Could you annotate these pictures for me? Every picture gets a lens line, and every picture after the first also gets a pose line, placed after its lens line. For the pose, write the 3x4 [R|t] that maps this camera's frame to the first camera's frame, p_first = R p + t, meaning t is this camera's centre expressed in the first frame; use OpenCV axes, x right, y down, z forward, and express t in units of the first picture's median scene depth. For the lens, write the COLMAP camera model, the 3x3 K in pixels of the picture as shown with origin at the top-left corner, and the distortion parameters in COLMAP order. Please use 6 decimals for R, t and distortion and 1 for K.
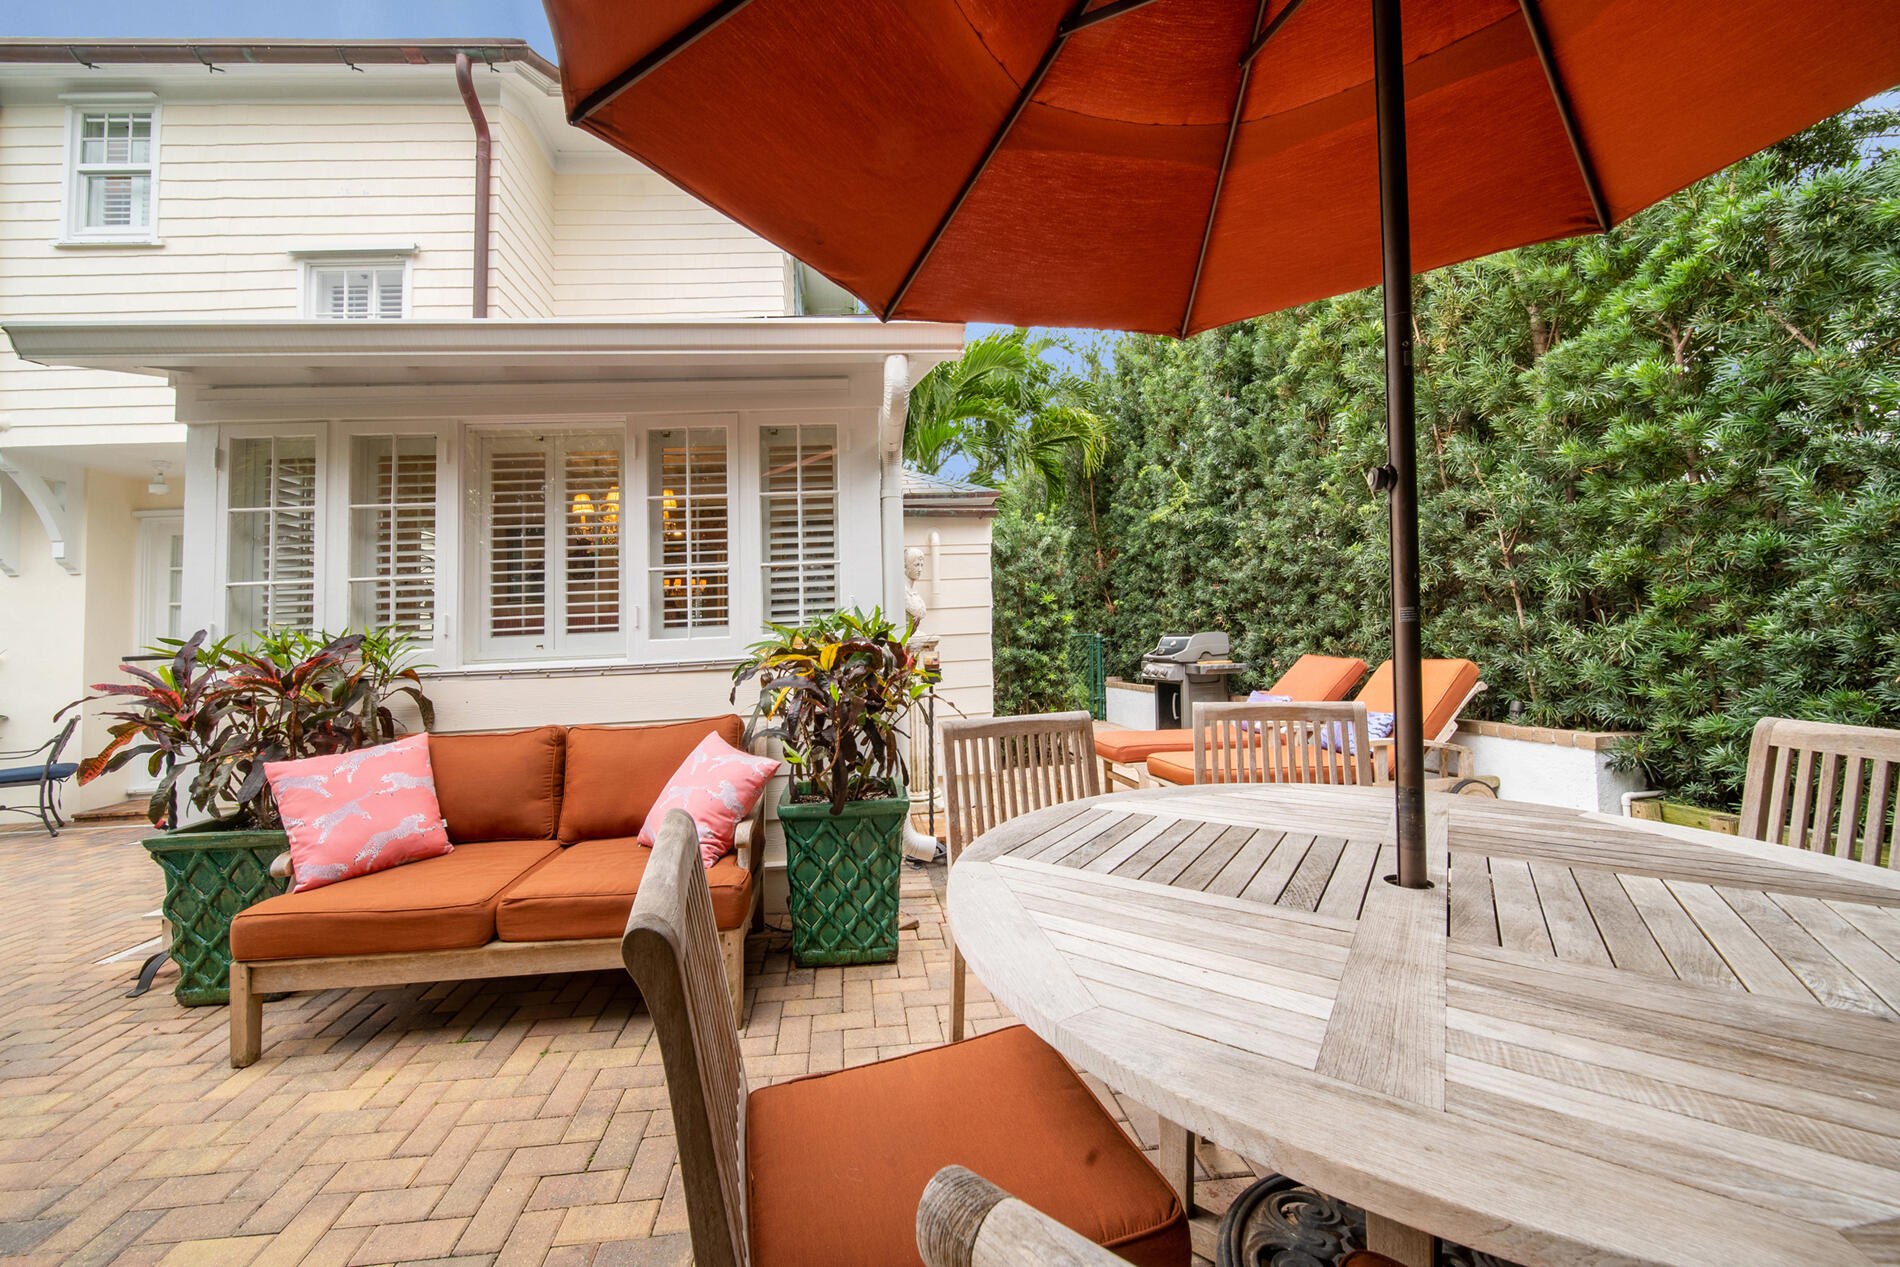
lens RADIAL K [[679.3, 0, 950.9], [0, 679.3, 640.7], [0, 0, 1]] dist [-0.000777, -0.000998]
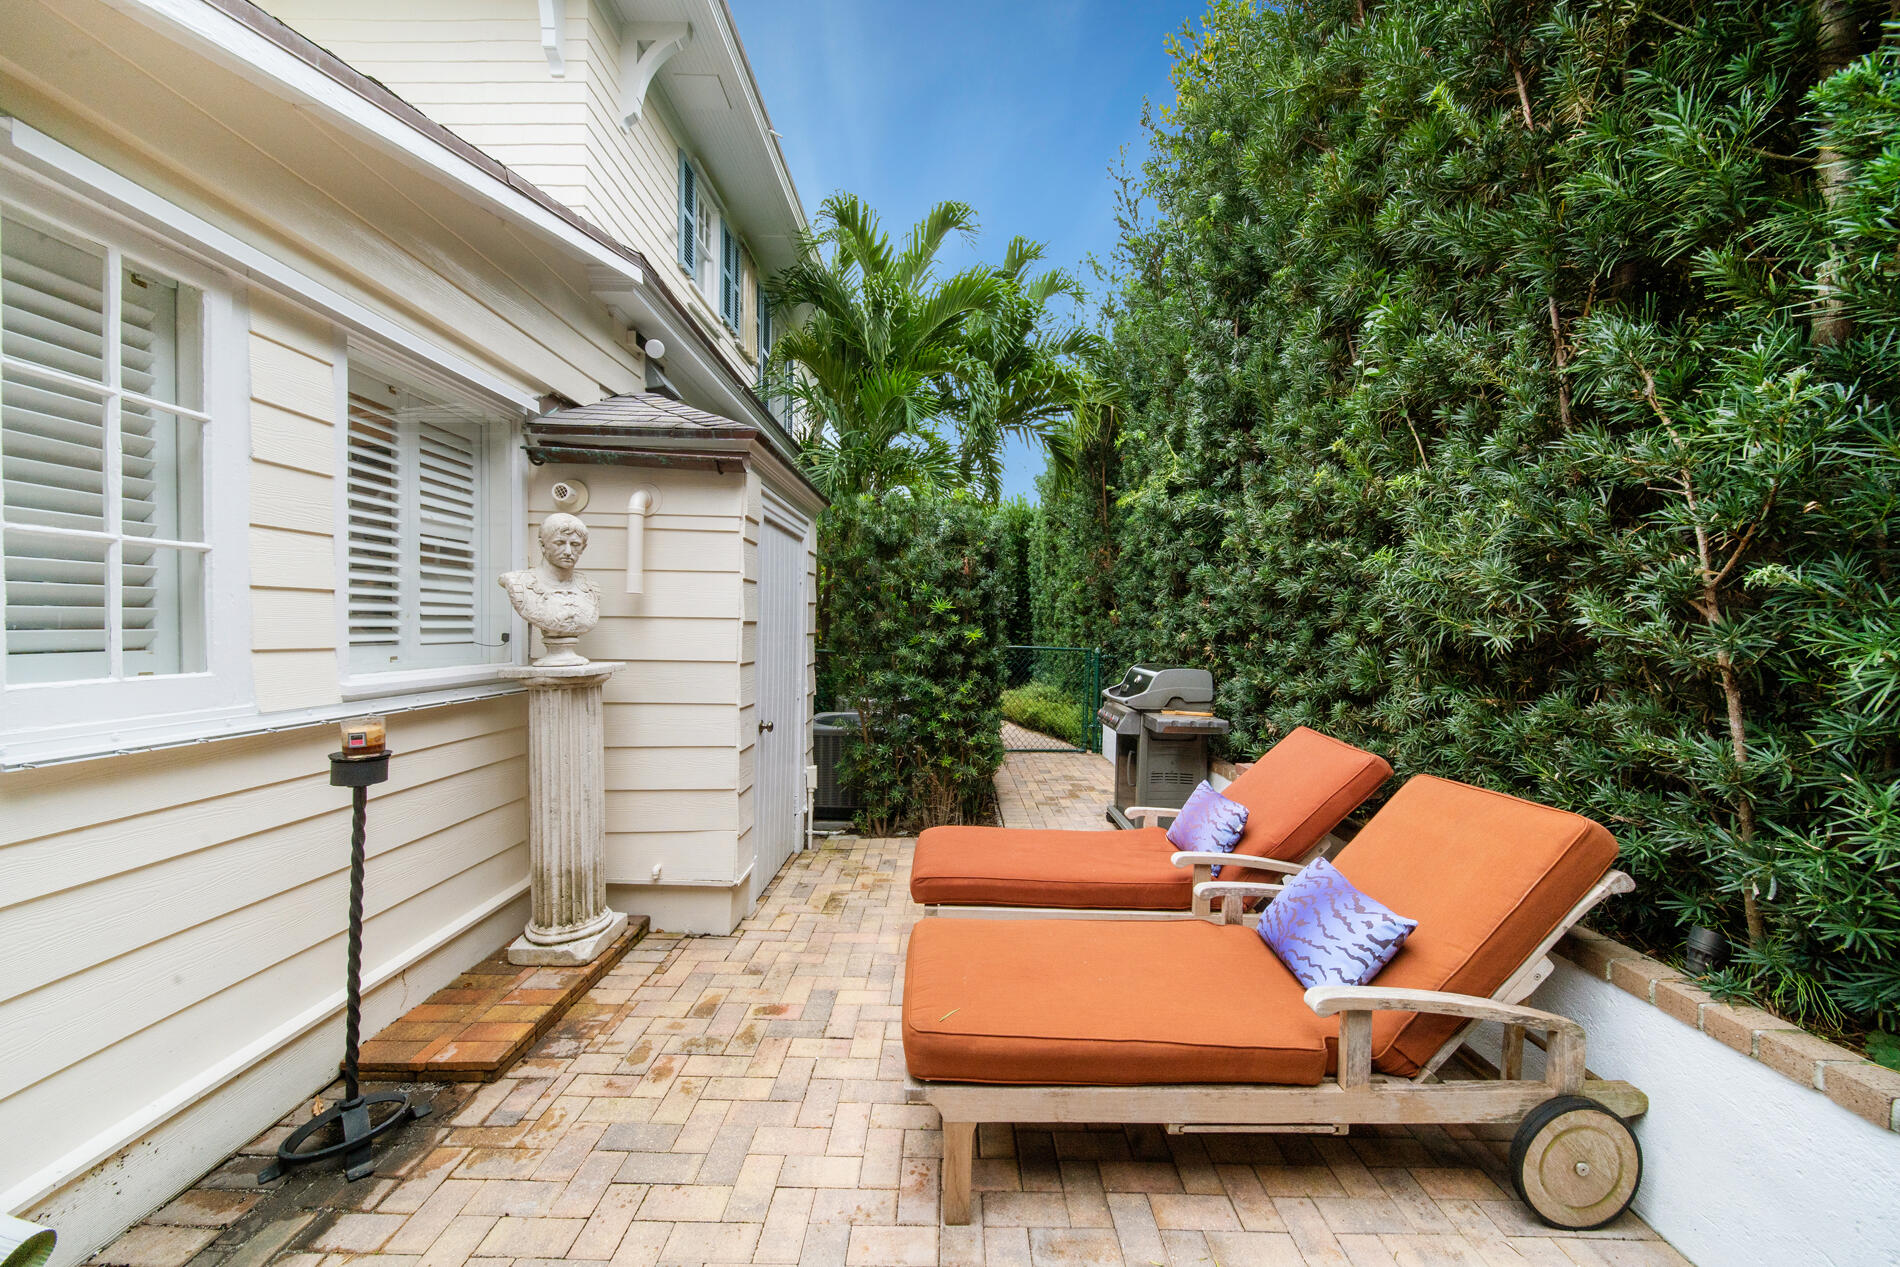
lens RADIAL K [[679.3, 0, 941.5], [0, 679.3, 636.8], [0, 0, 1]] dist [-0.000777, -0.000998]
pose [[0.991233, 0.068909, -0.112731, 0.291776], [-0.067955, 0.997613, 0.012295, -0.051327], [0.113309, -0.004526, 0.993550, 0.390865]]
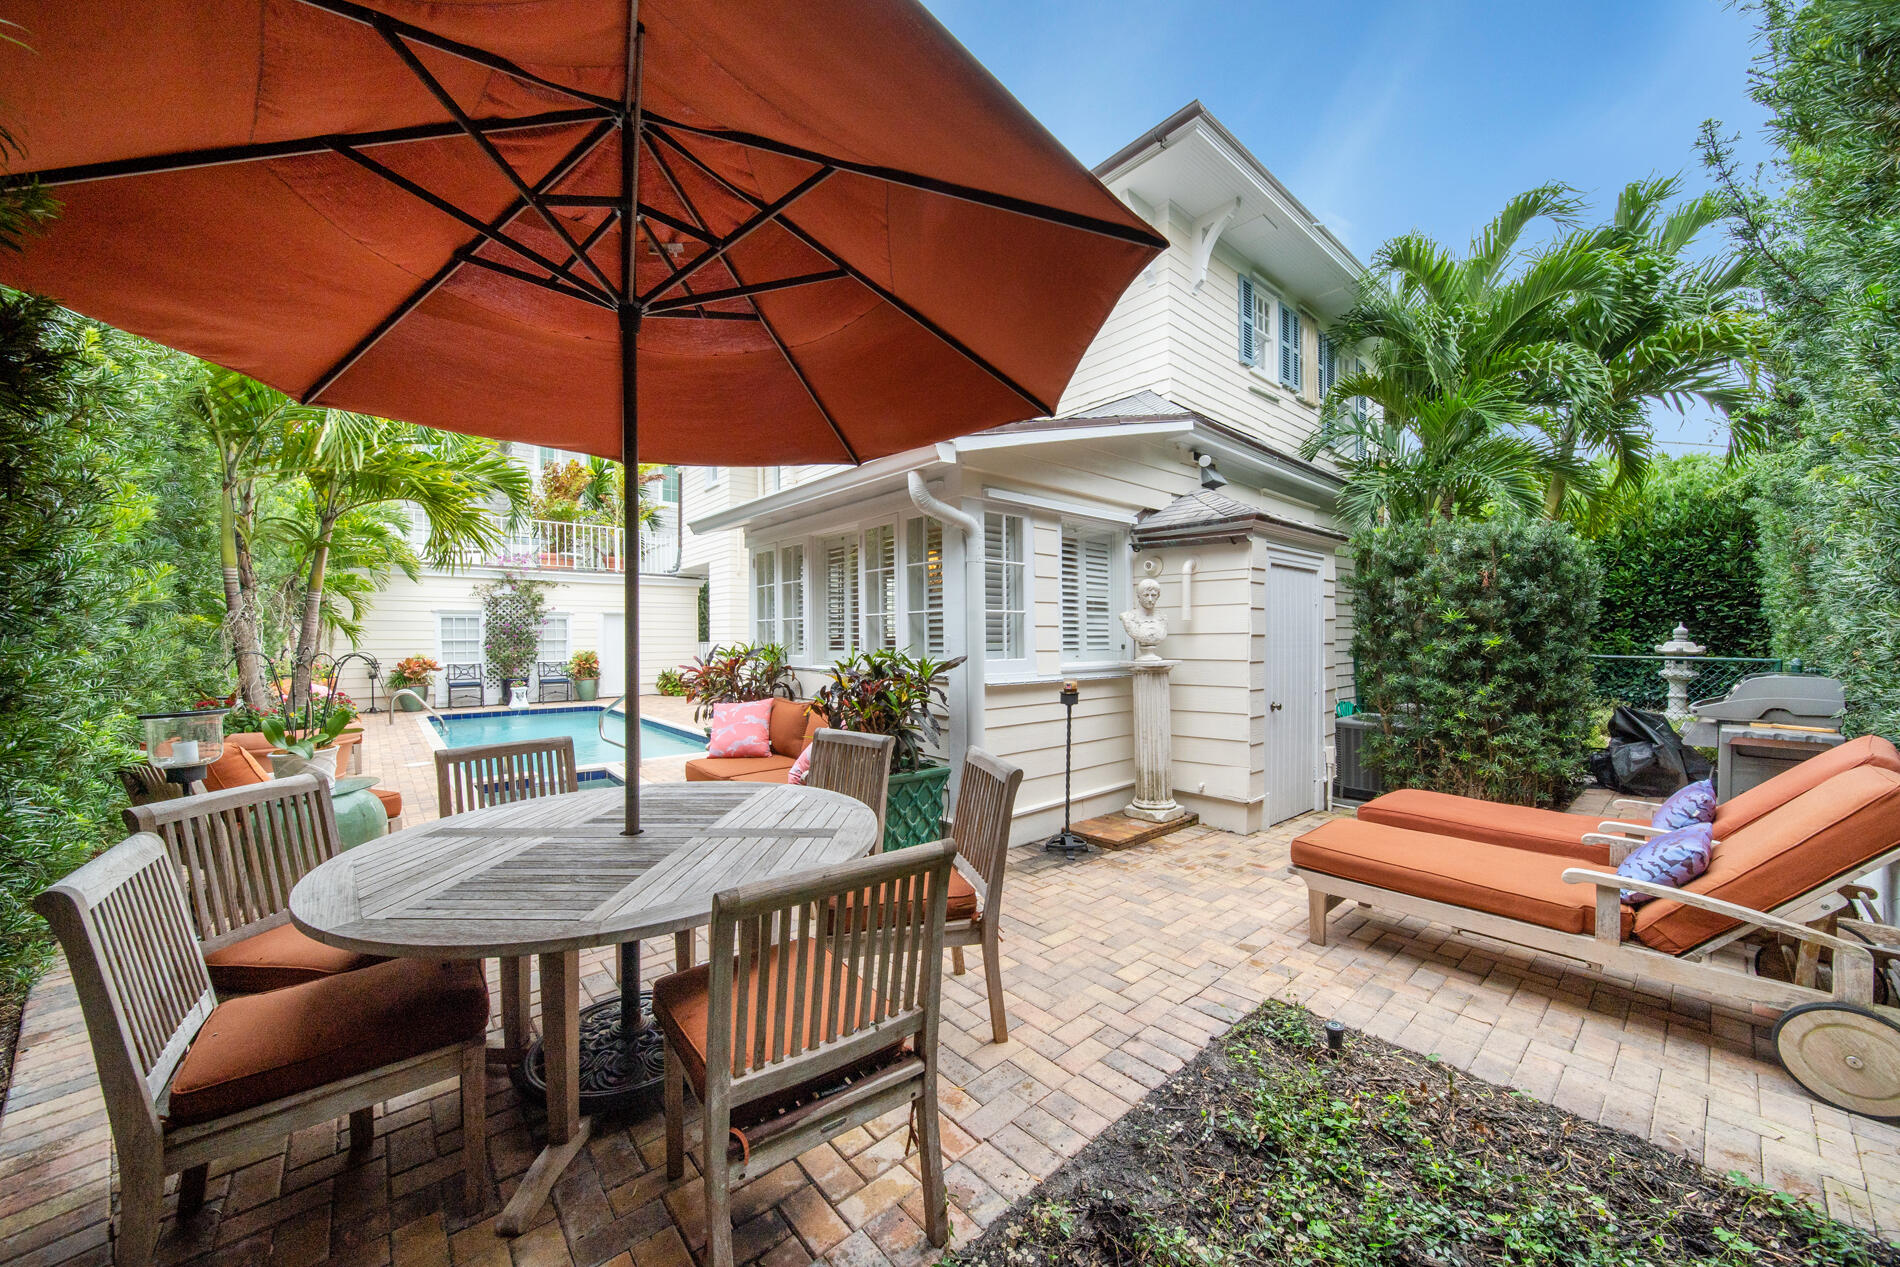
lens RADIAL K [[679.3, 0, 998.1], [0, 679.3, 655.1], [0, 0, 1]] dist [-0.000777, -0.000998]
pose [[0.632958, 0.065019, -0.771451, 0.550393], [-0.033589, 0.997835, 0.056540, -0.058749], [0.773457, -0.009875, 0.633771, 0.103517]]
